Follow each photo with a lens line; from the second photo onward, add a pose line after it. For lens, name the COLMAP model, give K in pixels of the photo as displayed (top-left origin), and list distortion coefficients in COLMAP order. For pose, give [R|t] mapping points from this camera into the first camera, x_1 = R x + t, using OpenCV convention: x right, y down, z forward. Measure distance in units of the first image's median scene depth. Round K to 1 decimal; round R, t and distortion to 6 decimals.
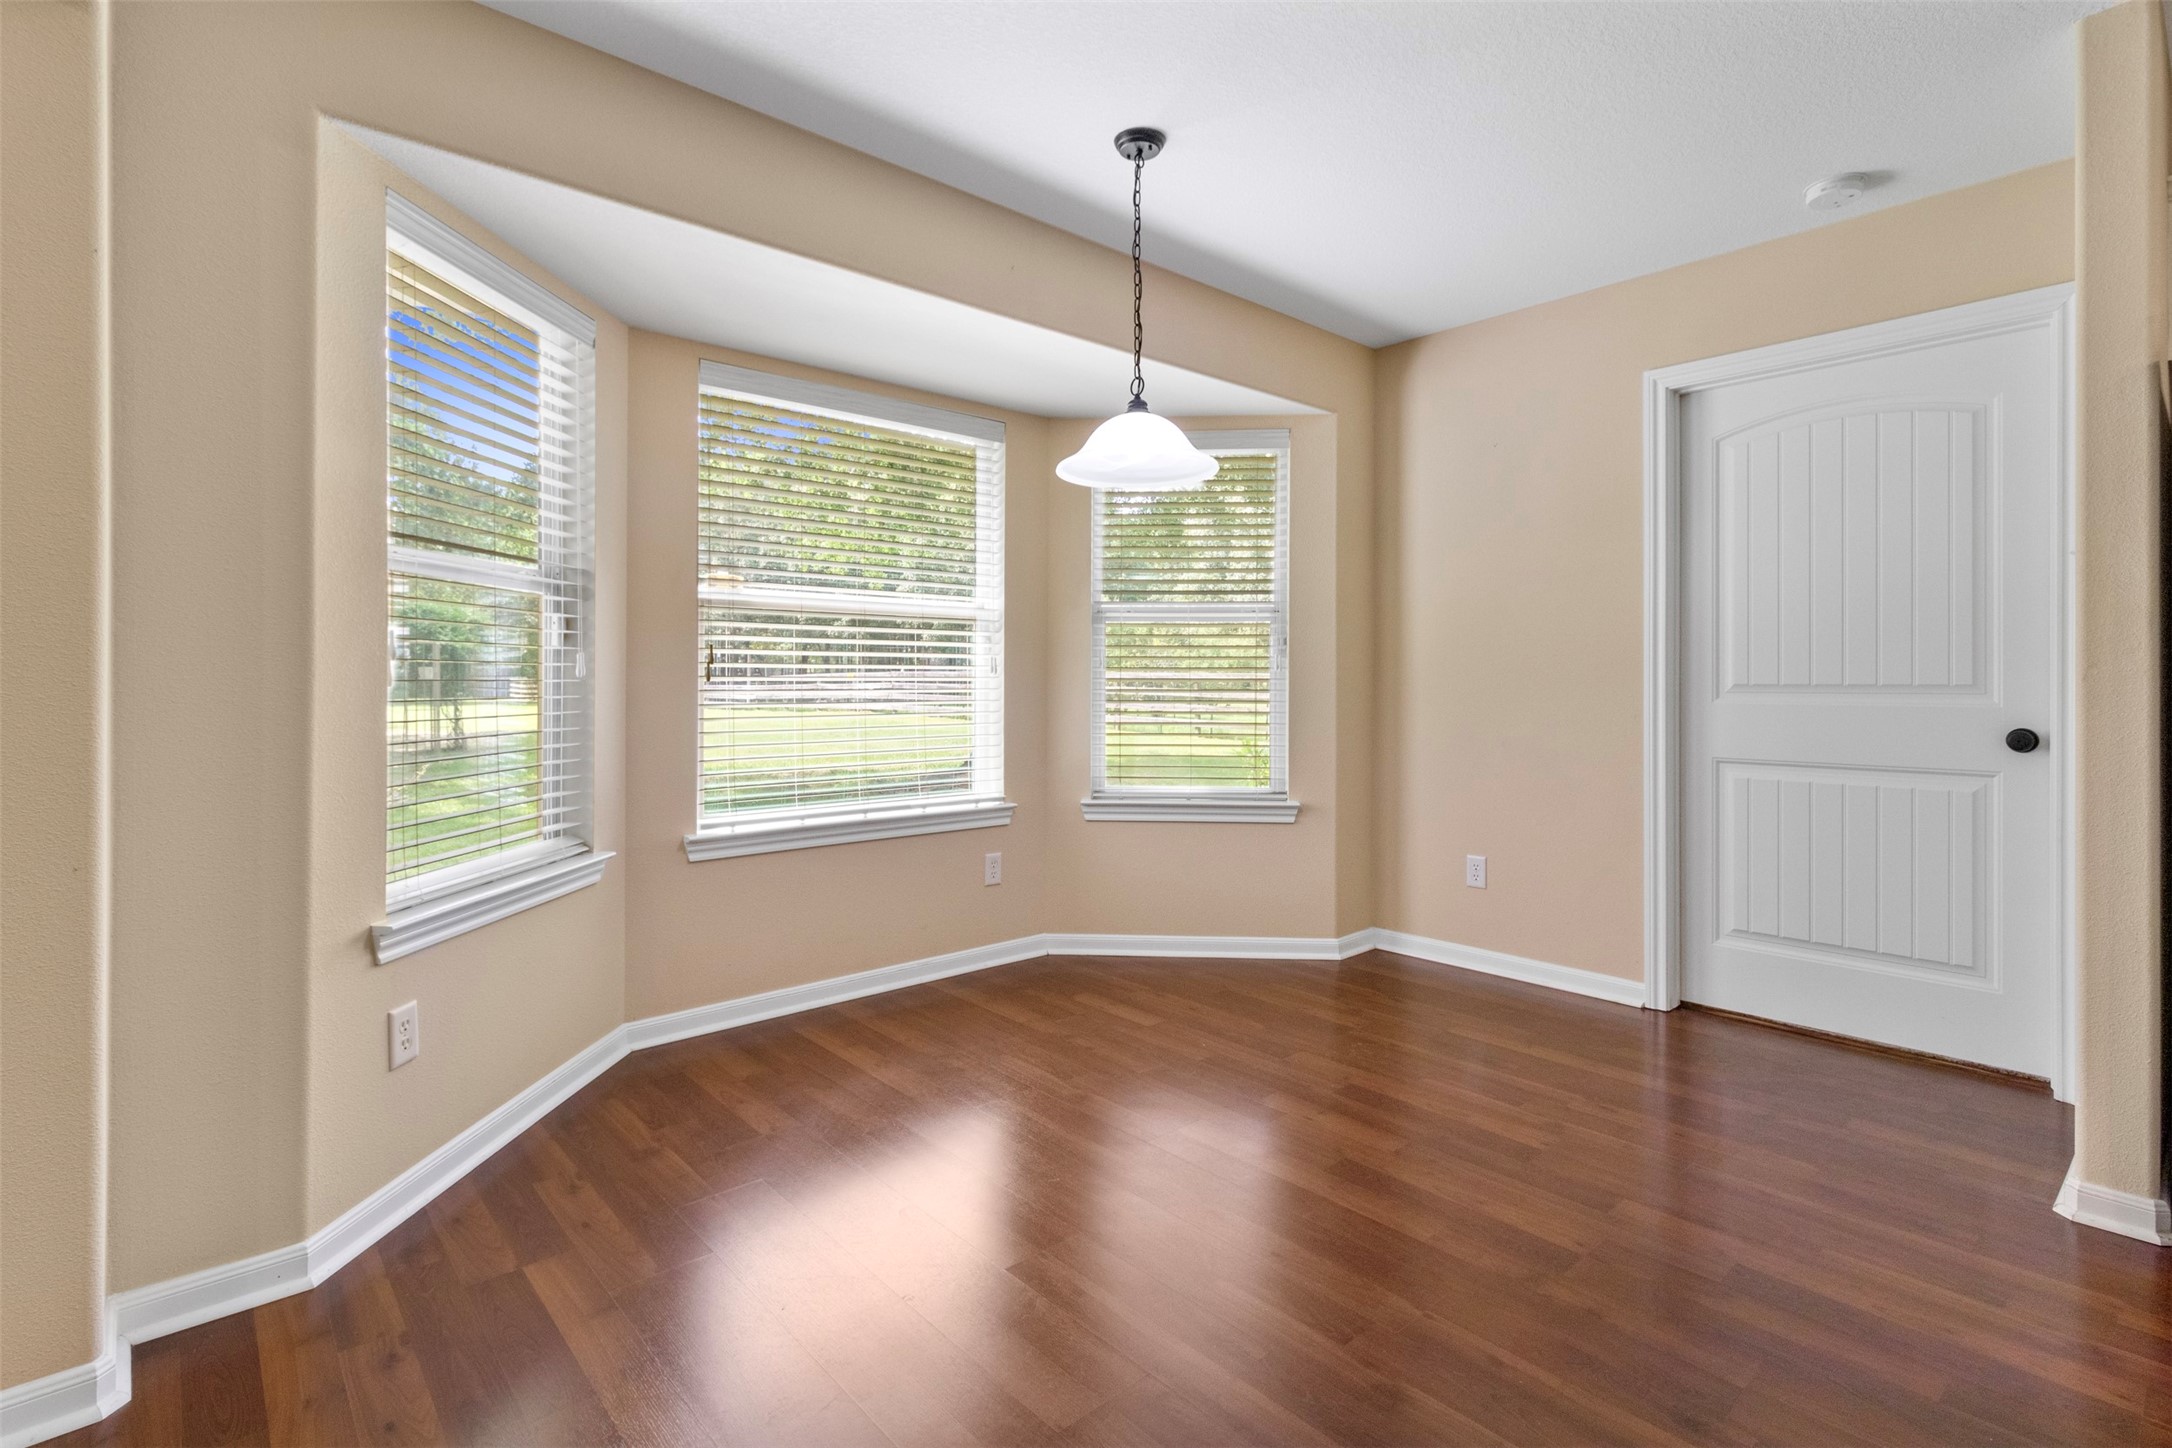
lens RADIAL K [[1018.0, 0, 1059.7], [0, 1018.0, 684.6], [0, 0, 1]] dist [0.002219, 0.000251]
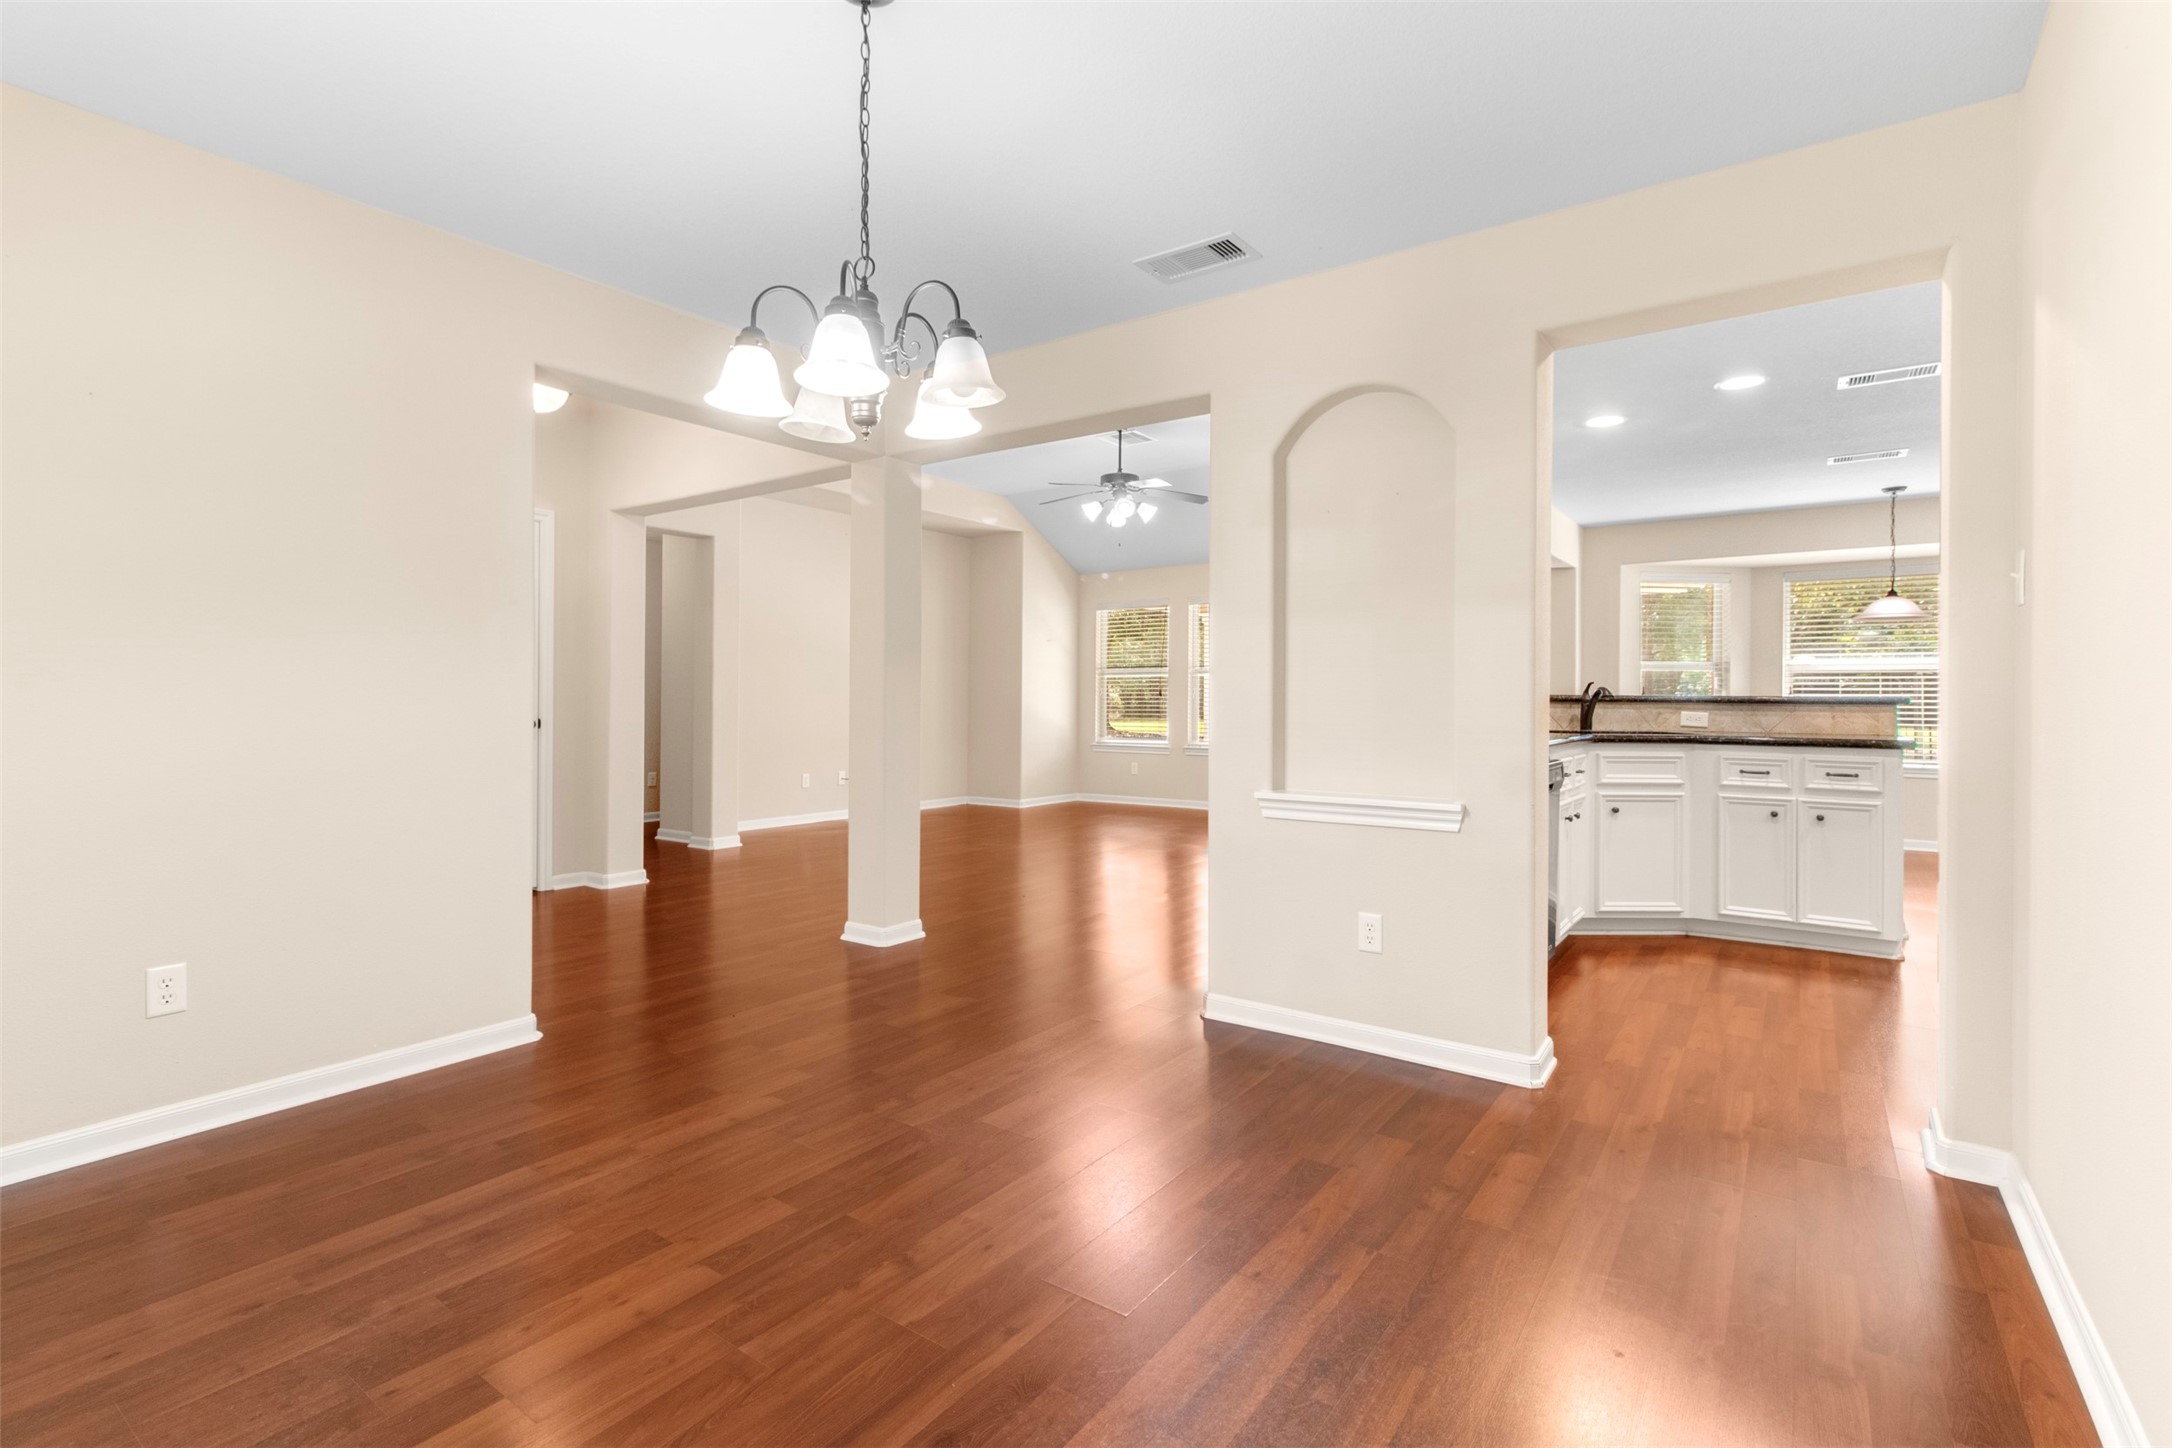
lens RADIAL K [[1010.2, 0, 1070.7], [0, 1010.2, 691.4], [0, 0, 1]] dist [0.001727, 0.000295]
pose [[0.218224, -0.005403, -0.975884, 1.375331], [-0.008753, 0.999934, -0.007493, 0.004947], [0.975859, 0.010177, 0.218162, -1.016588]]
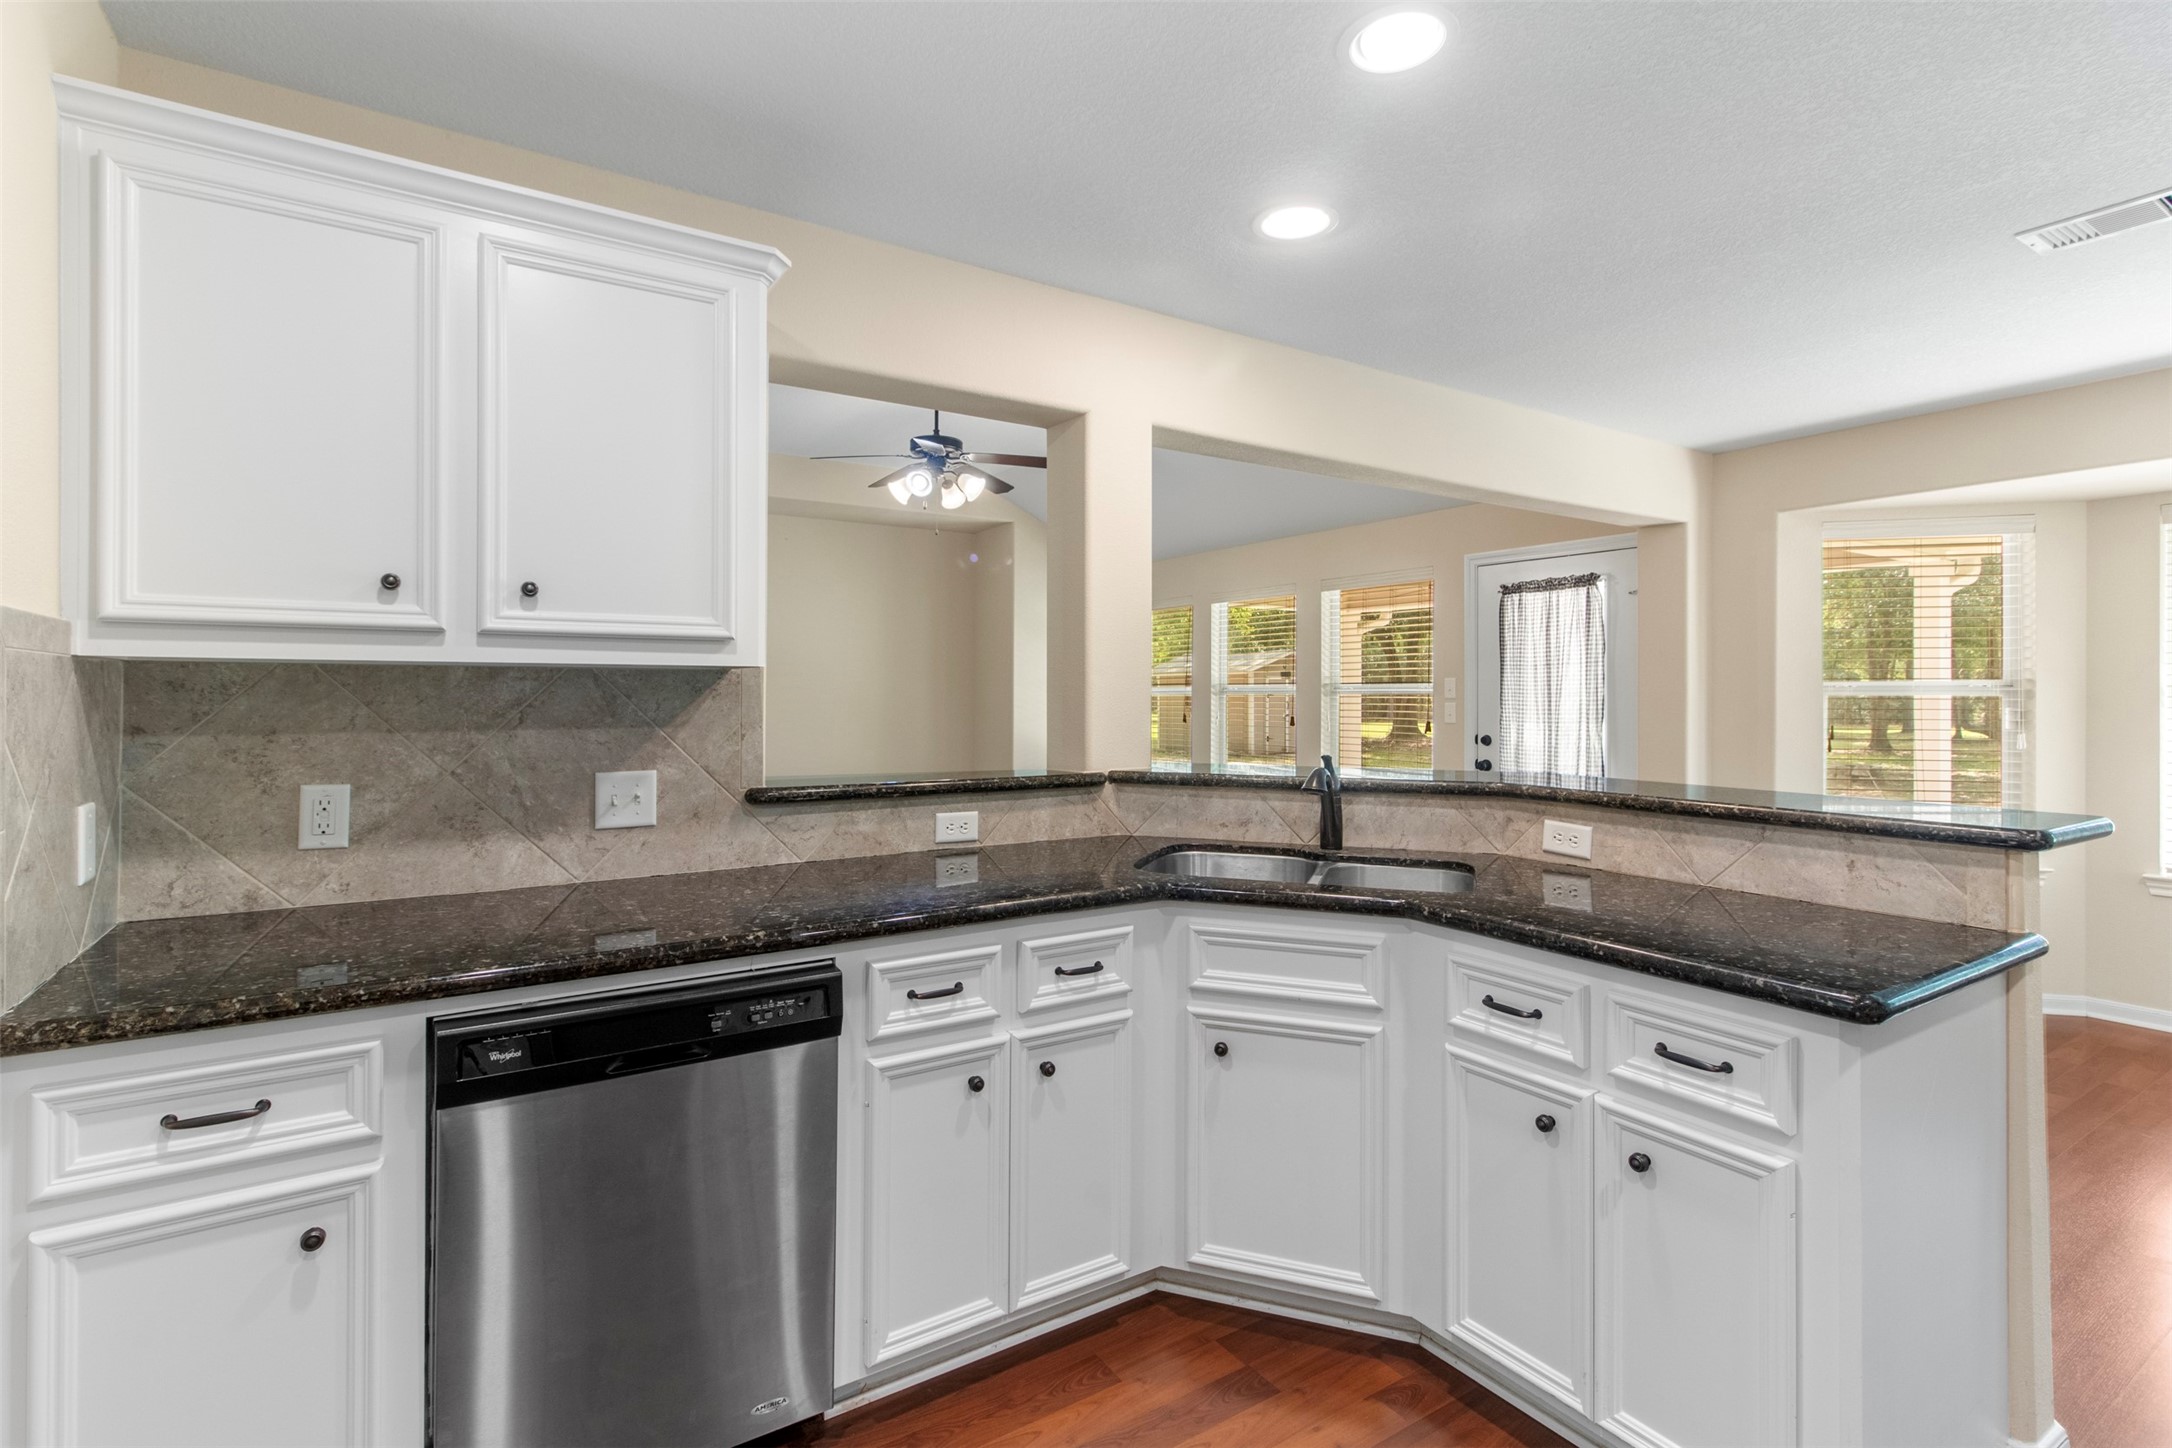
lens RADIAL K [[1010.2, 0, 1070.7], [0, 1010.2, 691.4], [0, 0, 1]] dist [0.001727, 0.000295]
pose [[-0.146912, -0.001561, -0.989148, 0.913631], [-0.003938, 0.999992, -0.000993, -0.063802], [0.989142, 0.003749, -0.146917, -0.137760]]
